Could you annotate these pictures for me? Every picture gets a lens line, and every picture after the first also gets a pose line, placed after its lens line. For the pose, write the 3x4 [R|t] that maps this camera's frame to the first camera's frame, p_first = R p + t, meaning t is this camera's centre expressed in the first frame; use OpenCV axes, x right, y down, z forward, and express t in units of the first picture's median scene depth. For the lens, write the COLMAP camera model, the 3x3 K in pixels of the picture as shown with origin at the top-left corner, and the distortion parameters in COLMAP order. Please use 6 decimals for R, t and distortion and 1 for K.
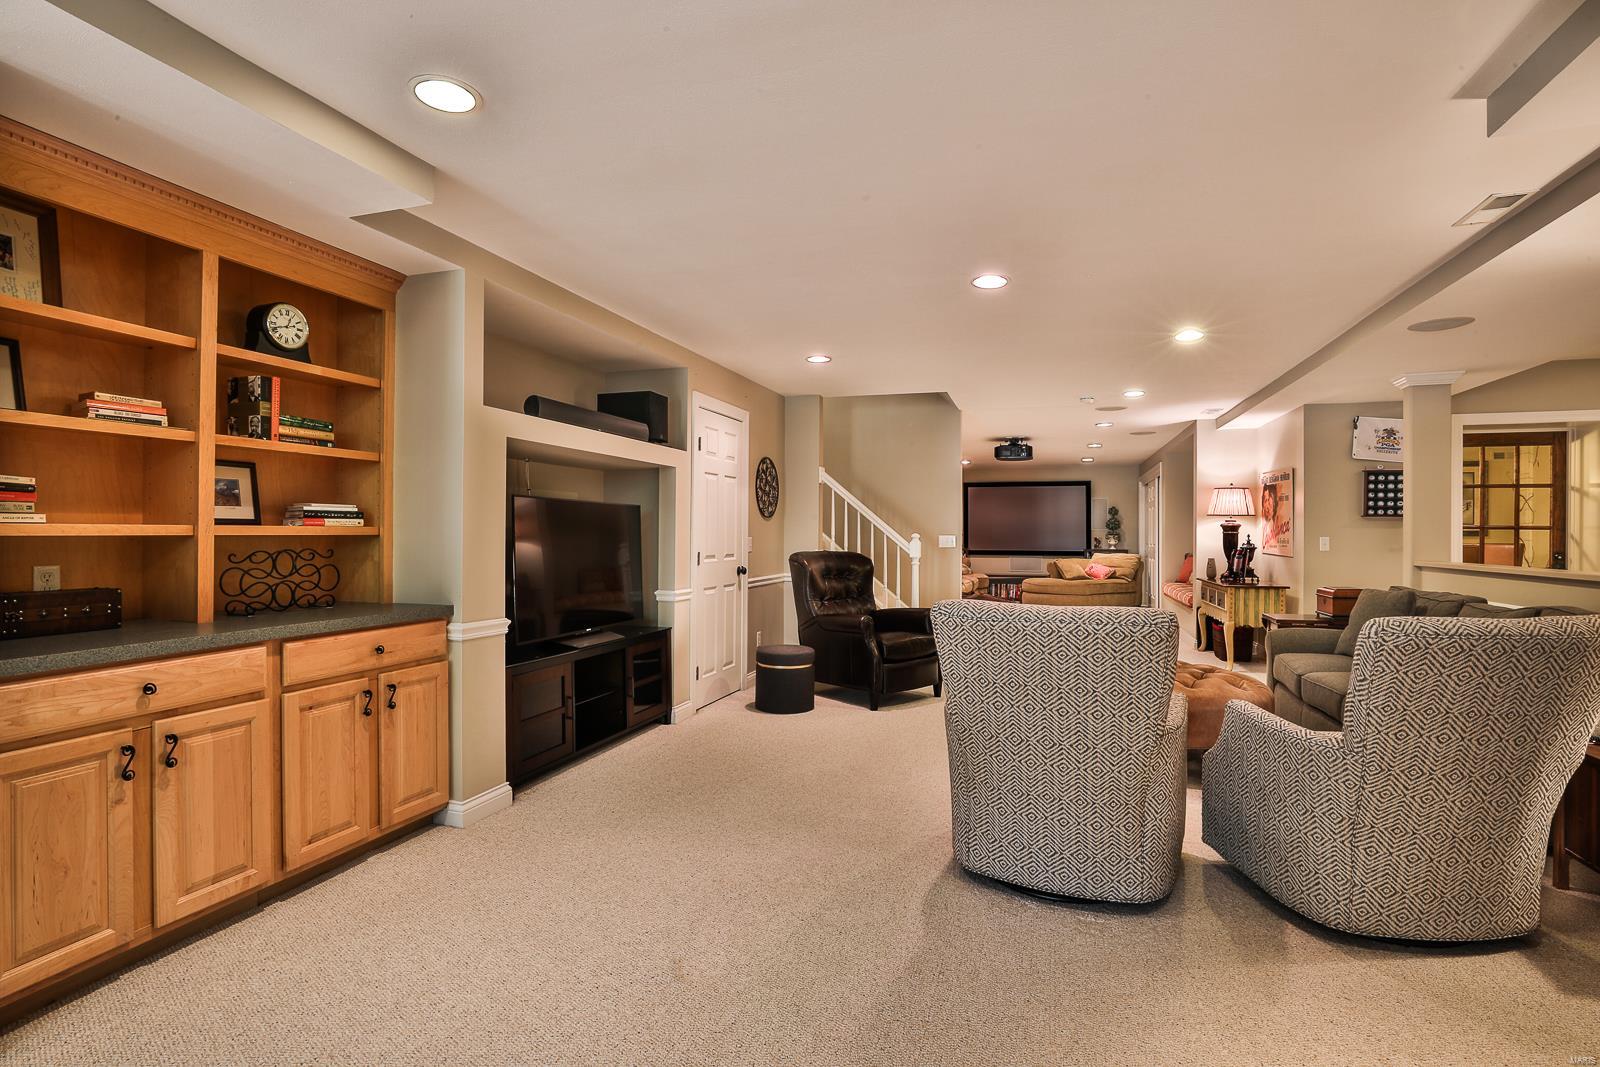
lens RADIAL K [[787.0, 0, 800.0], [0, 787.0, 533.5], [0, 0, 1]] dist [-0.003914, -0.000448]
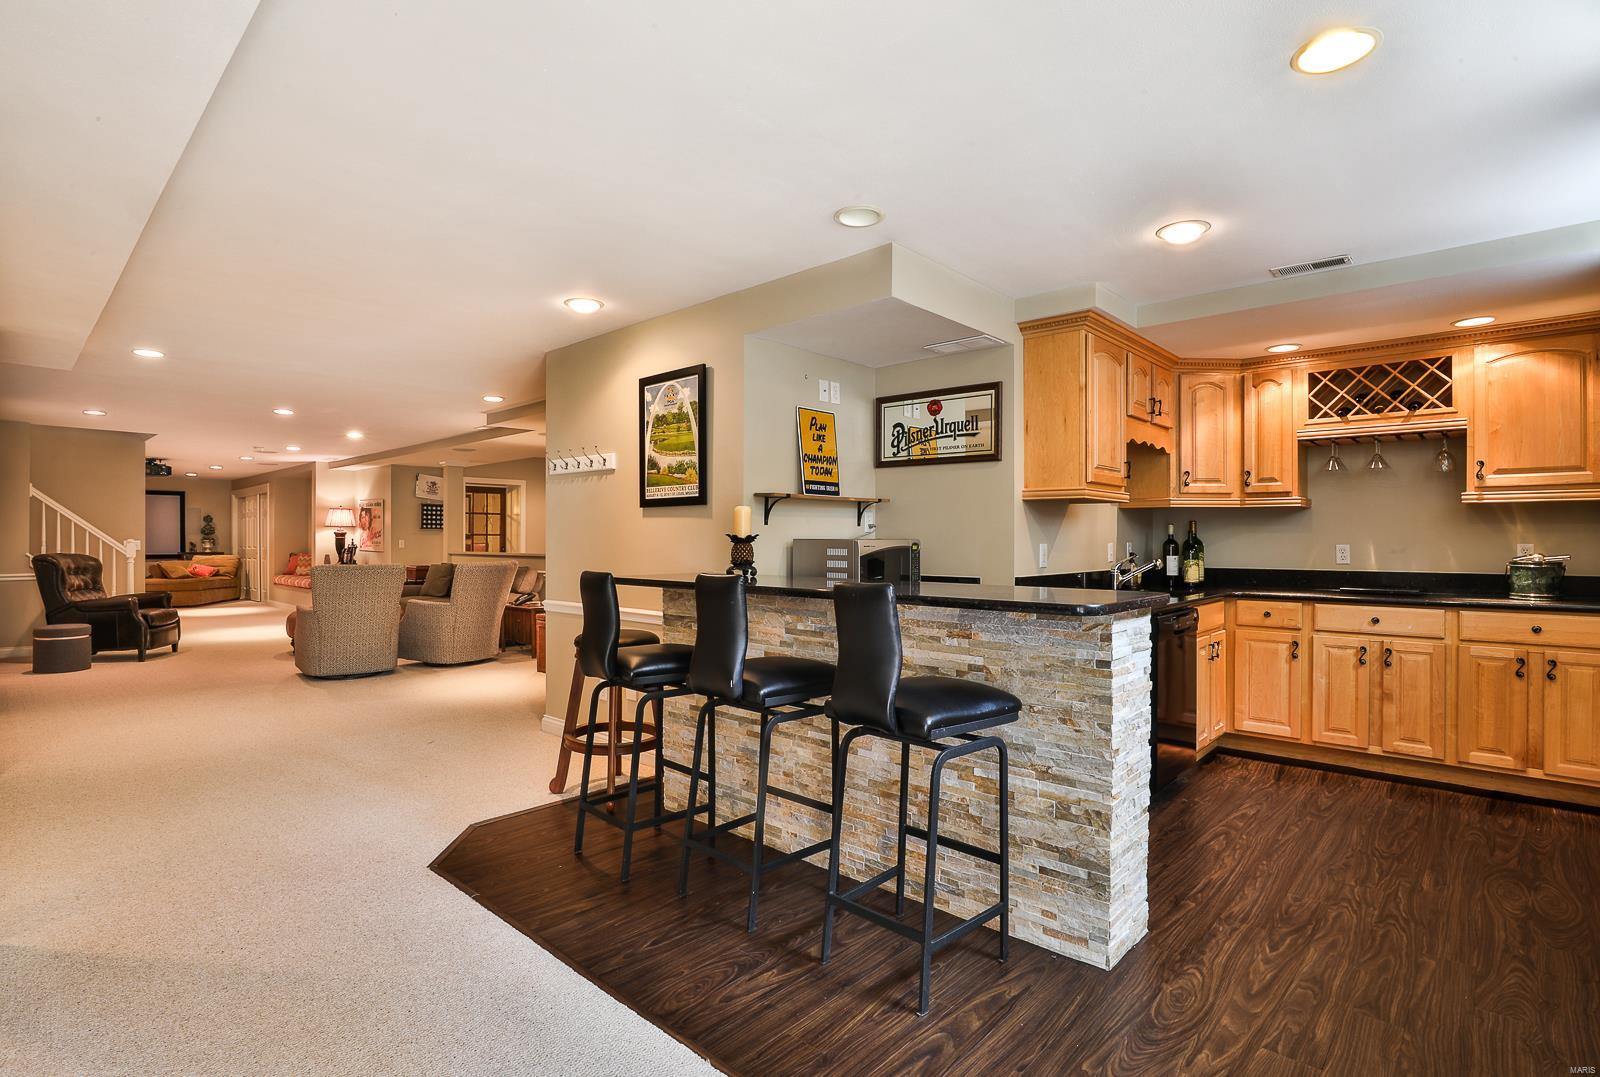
lens RADIAL K [[786.0, 0, 800.0], [0, 786.0, 538.5], [0, 0, 1]] dist [-0.025502, 0.000646]
pose [[0.424543, -0.003004, 0.905403, -0.443567], [0.002243, 0.999995, 0.002266, -0.000615], [-0.905405, 0.001069, 0.424547, -0.456912]]
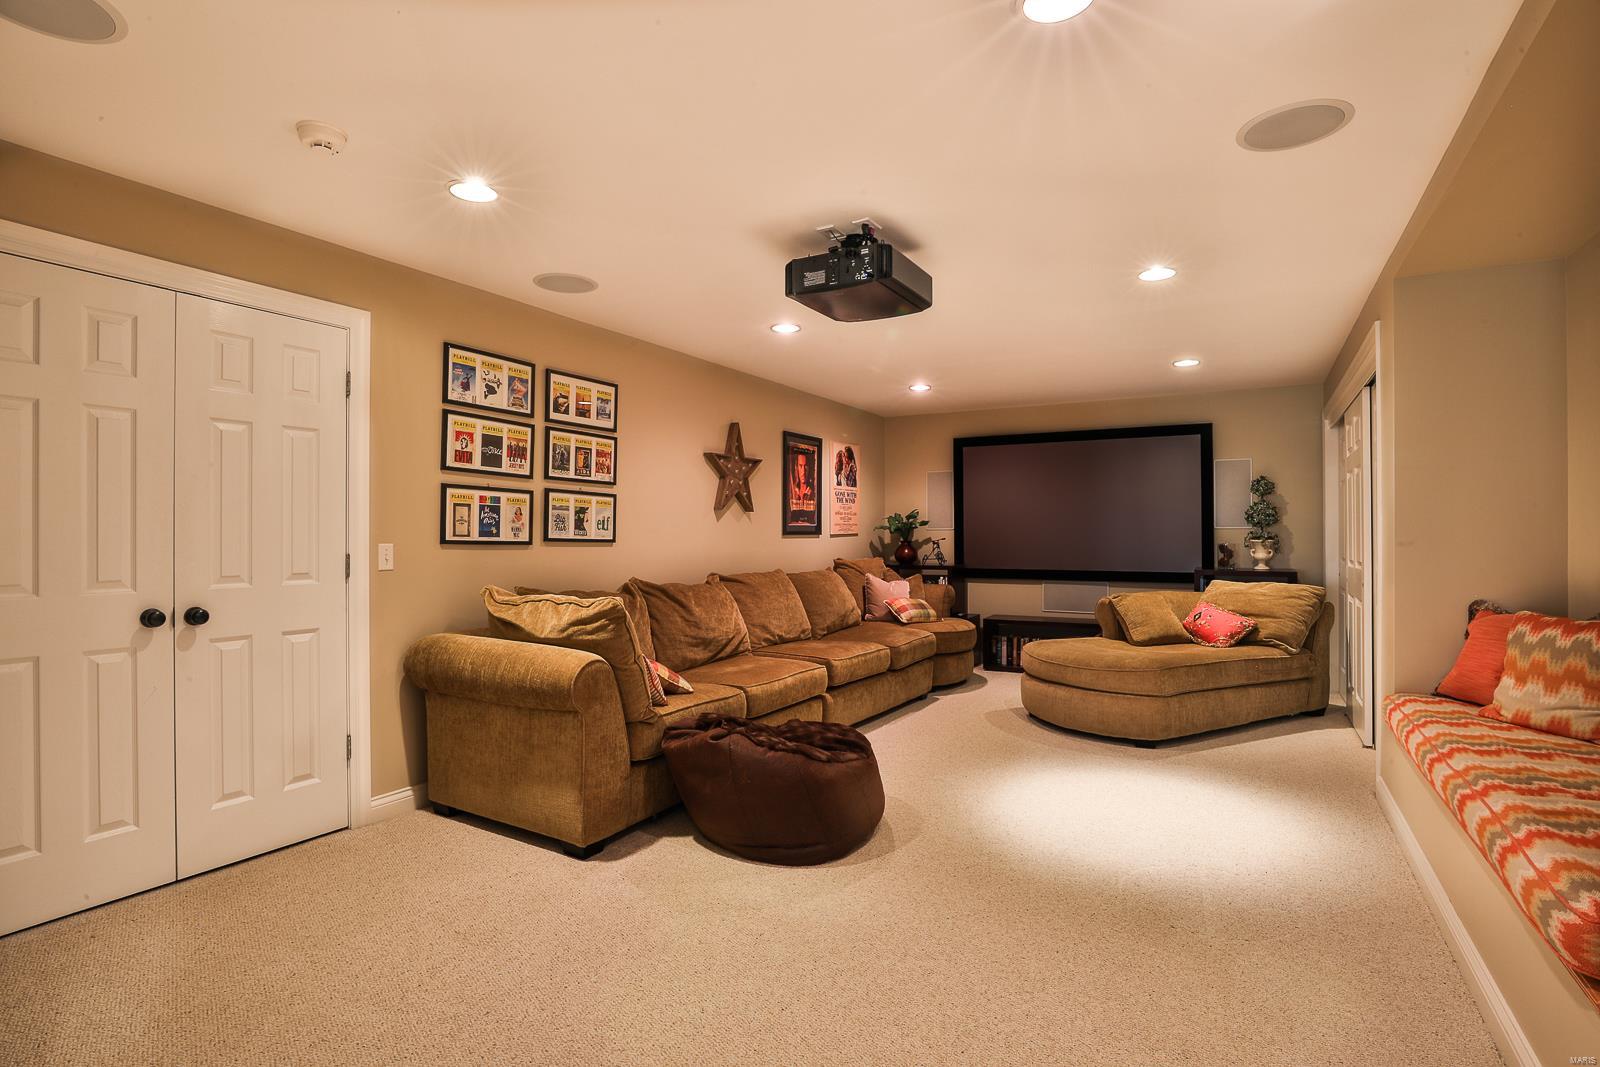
lens RADIAL K [[787.0, 0, 800.0], [0, 787.0, 533.5], [0, 0, 1]] dist [-0.003914, -0.000448]
pose [[0.979561, -0.004405, -0.201100, 0.380615], [0.004510, 0.999990, 0.000063, -0.003605], [0.201098, -0.000969, 0.979571, 0.835544]]
